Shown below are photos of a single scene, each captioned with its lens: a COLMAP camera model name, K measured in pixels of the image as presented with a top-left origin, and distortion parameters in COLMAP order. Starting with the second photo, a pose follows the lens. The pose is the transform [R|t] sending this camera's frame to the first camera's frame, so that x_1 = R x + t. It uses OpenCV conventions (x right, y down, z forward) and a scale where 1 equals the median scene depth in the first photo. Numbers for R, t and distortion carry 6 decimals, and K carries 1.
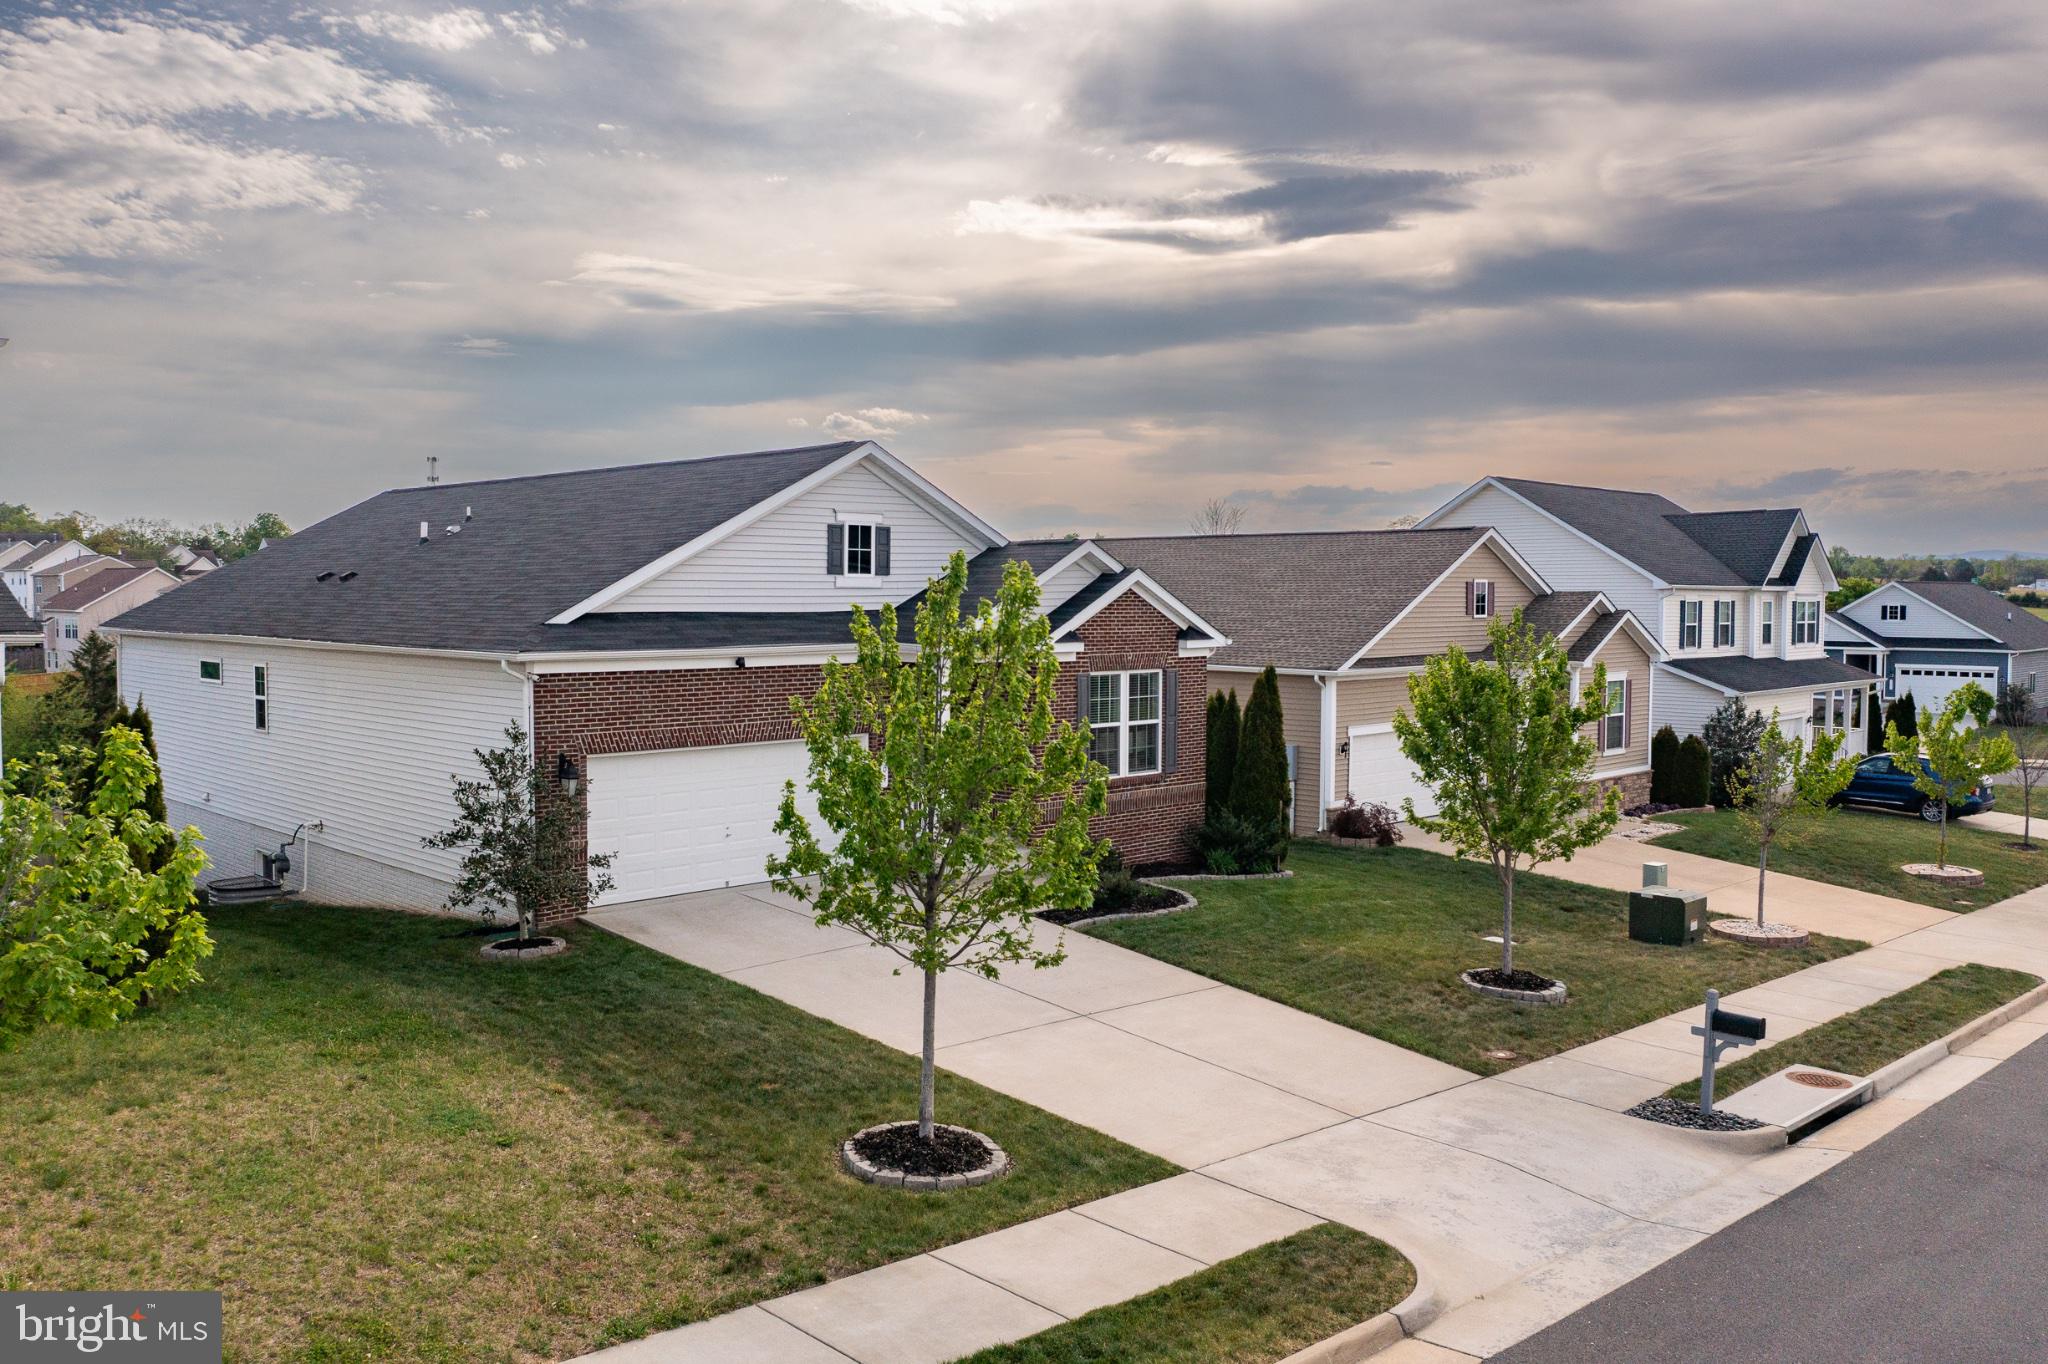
lens RADIAL K [[1648.9, 0, 1021.1], [0, 1648.9, 659.1], [0, 0, 1]] dist [-0.031472, 0.002608]
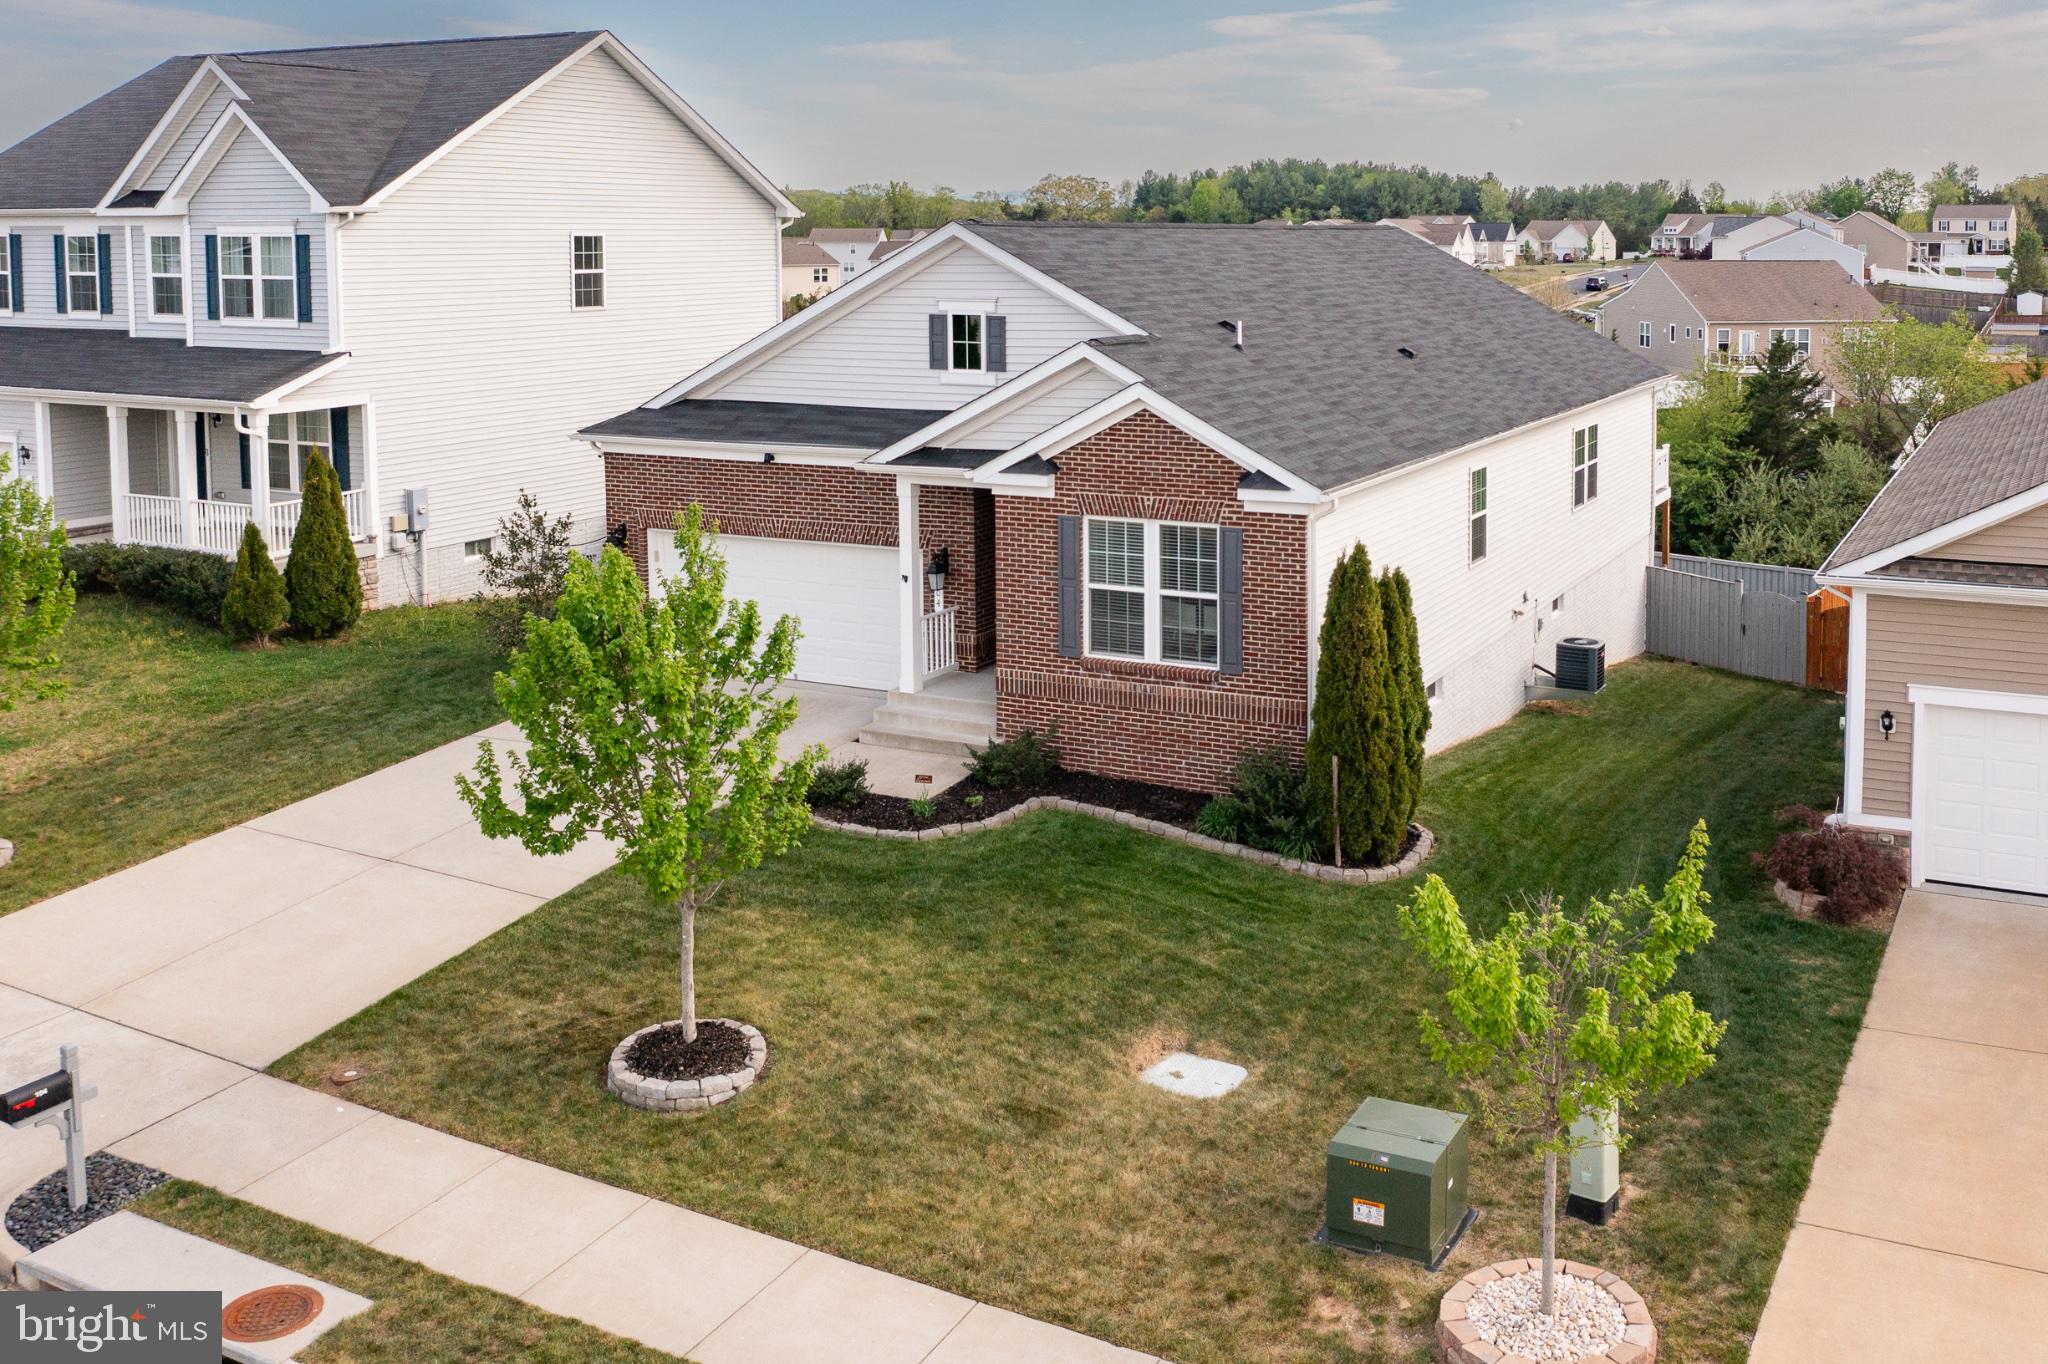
lens RADIAL K [[1922.1, 0, 1271.2], [0, 1922.1, 387.4], [0, 0, 1]] dist [-0.018009, -0.005829]
pose [[0.369674, 0.074330, -0.926184, 0.909386], [-0.036891, 0.997183, 0.065303, -0.114610], [0.928429, 0.010027, 0.371374, 0.764604]]
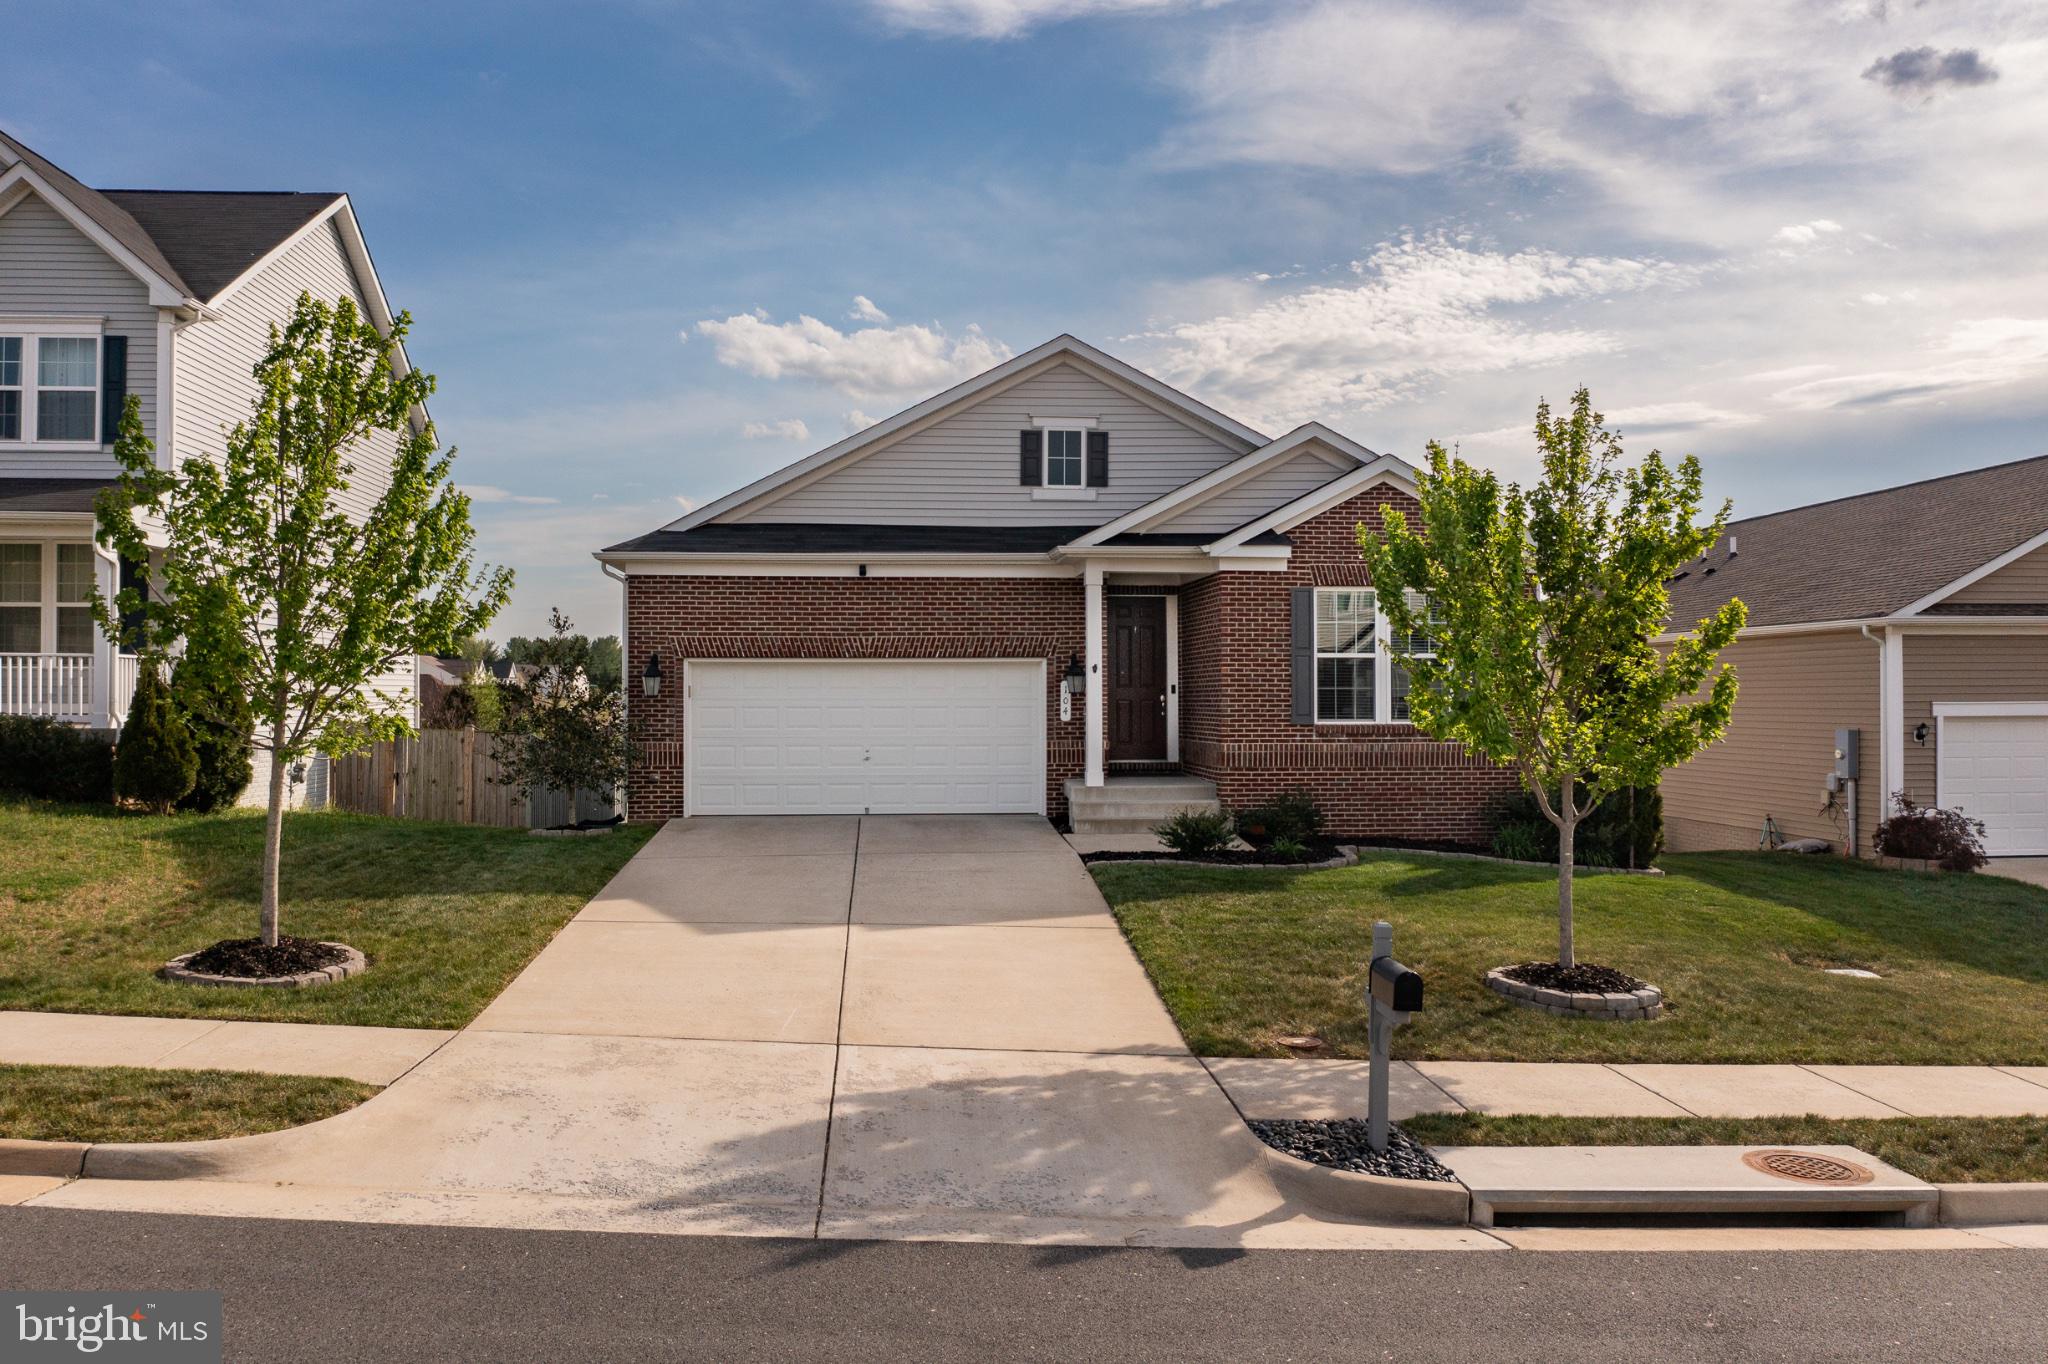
lens RADIAL K [[1611.7, 0, 1024.0], [0, 1611.7, 682.0], [0, 0, 1]] dist [-0.023853, -0.002504]
pose [[0.771226, -0.011130, -0.636464, 0.437484], [-0.023324, 0.998682, -0.045727, 0.094811], [0.636134, 0.050111, 0.769950, 0.316439]]
